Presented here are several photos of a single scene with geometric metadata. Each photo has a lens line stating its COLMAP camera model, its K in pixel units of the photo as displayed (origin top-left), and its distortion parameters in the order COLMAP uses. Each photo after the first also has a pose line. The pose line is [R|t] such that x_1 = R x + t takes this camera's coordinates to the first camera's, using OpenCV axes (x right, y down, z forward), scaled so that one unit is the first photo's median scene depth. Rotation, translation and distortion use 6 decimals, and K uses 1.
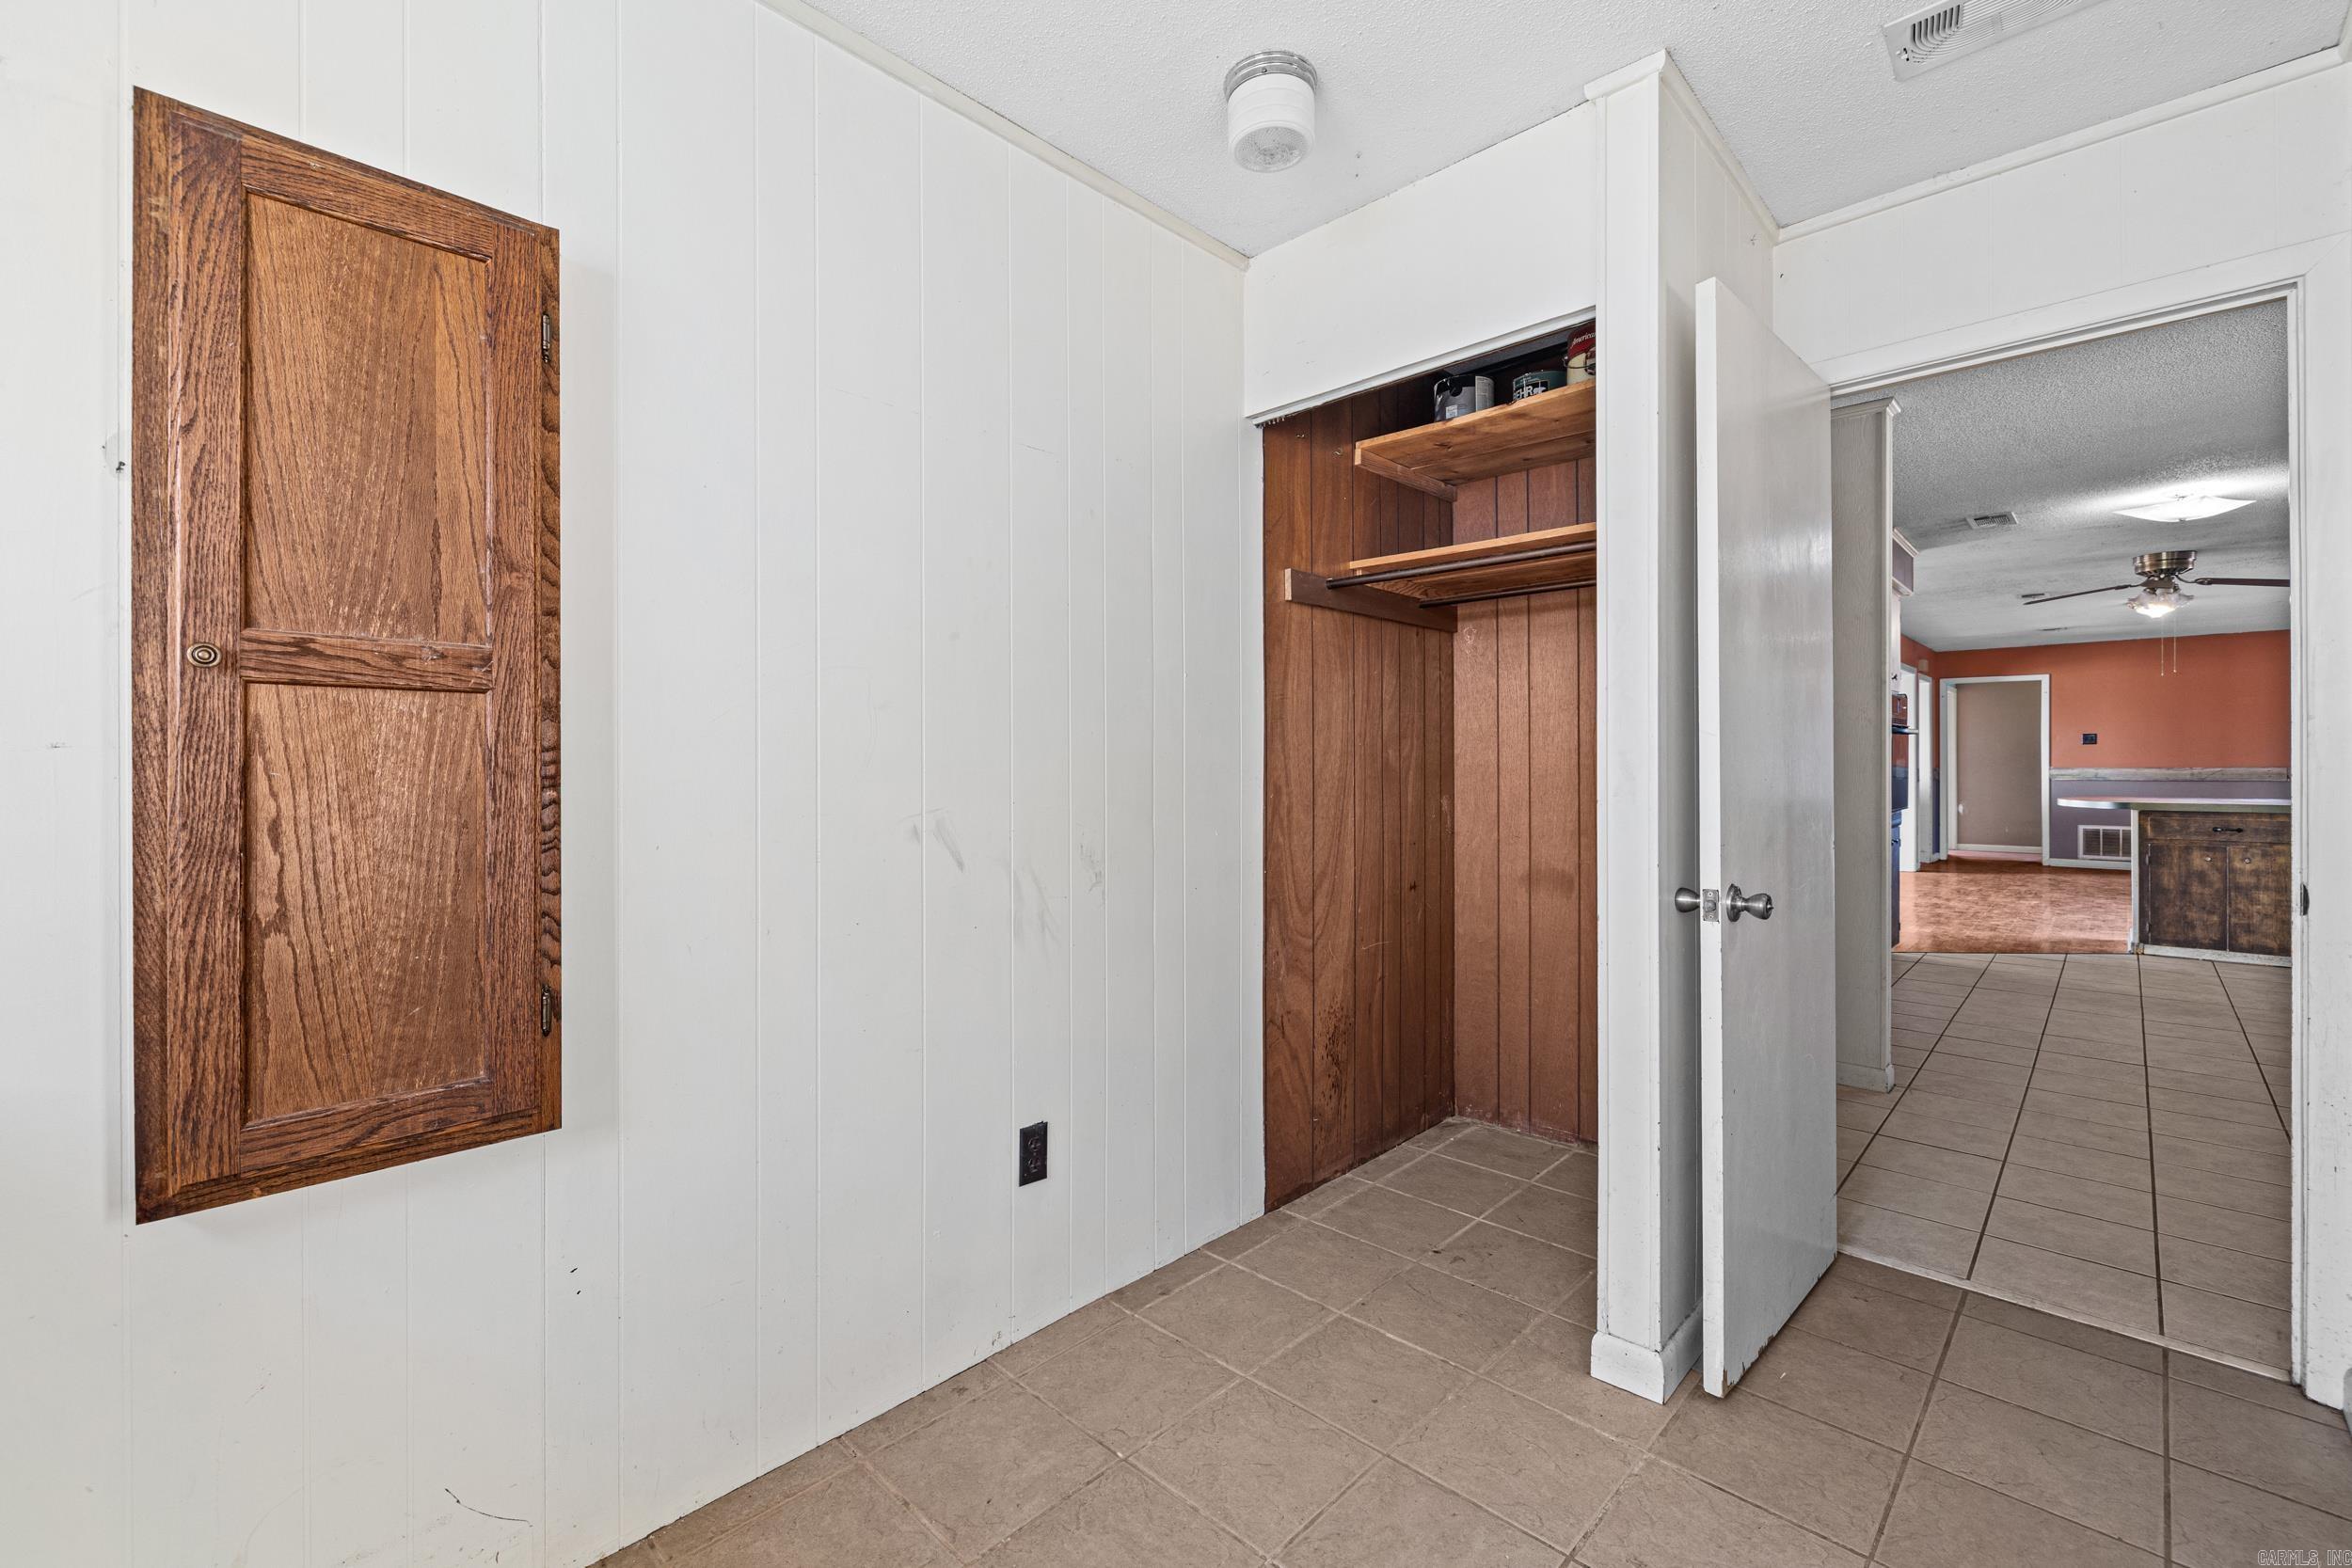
lens RADIAL K [[991.2, 0, 1168.6], [0, 991.2, 765.3], [0, 0, 1]] dist [-0.000751, -0.000304]
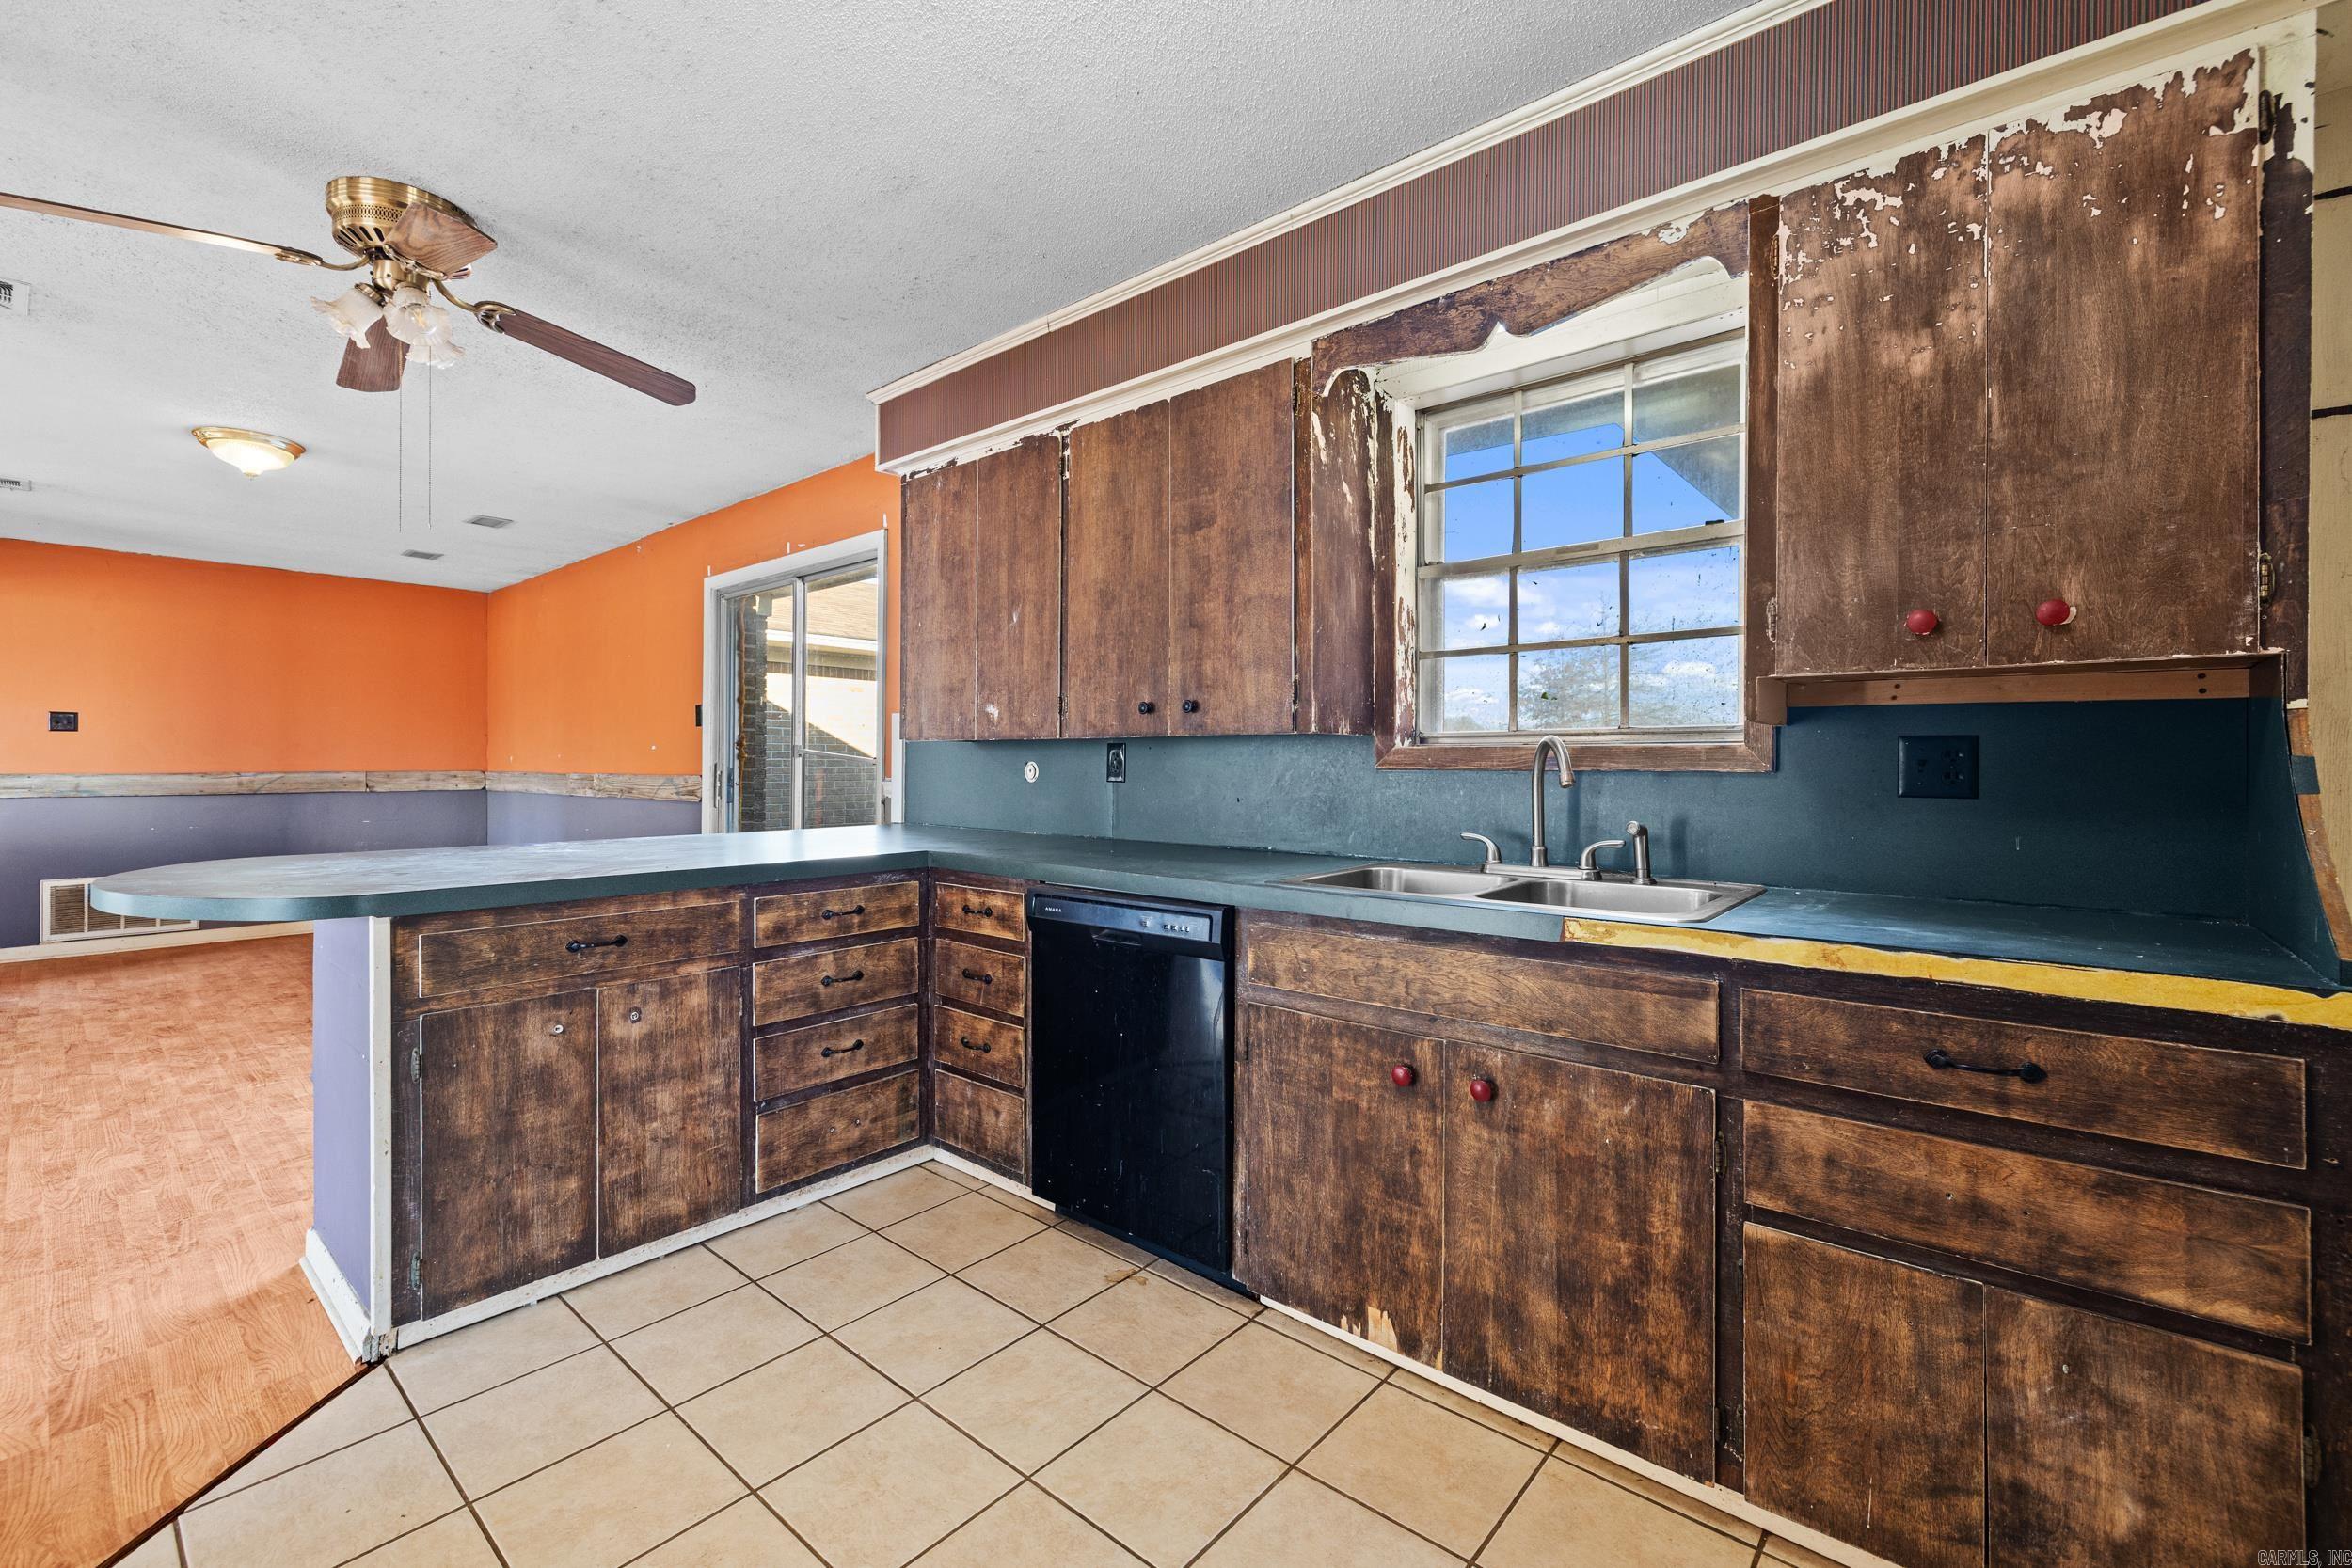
lens RADIAL K [[989.3, 0, 1161.4], [0, 989.3, 763.3], [0, 0, 1]] dist [-0.000739, -0.000295]
pose [[-0.048800, 0.002255, 0.998806, 0.653944], [-0.000013, 0.999997, -0.002259, -0.003647], [-0.998809, -0.000124, -0.048800, 0.774093]]
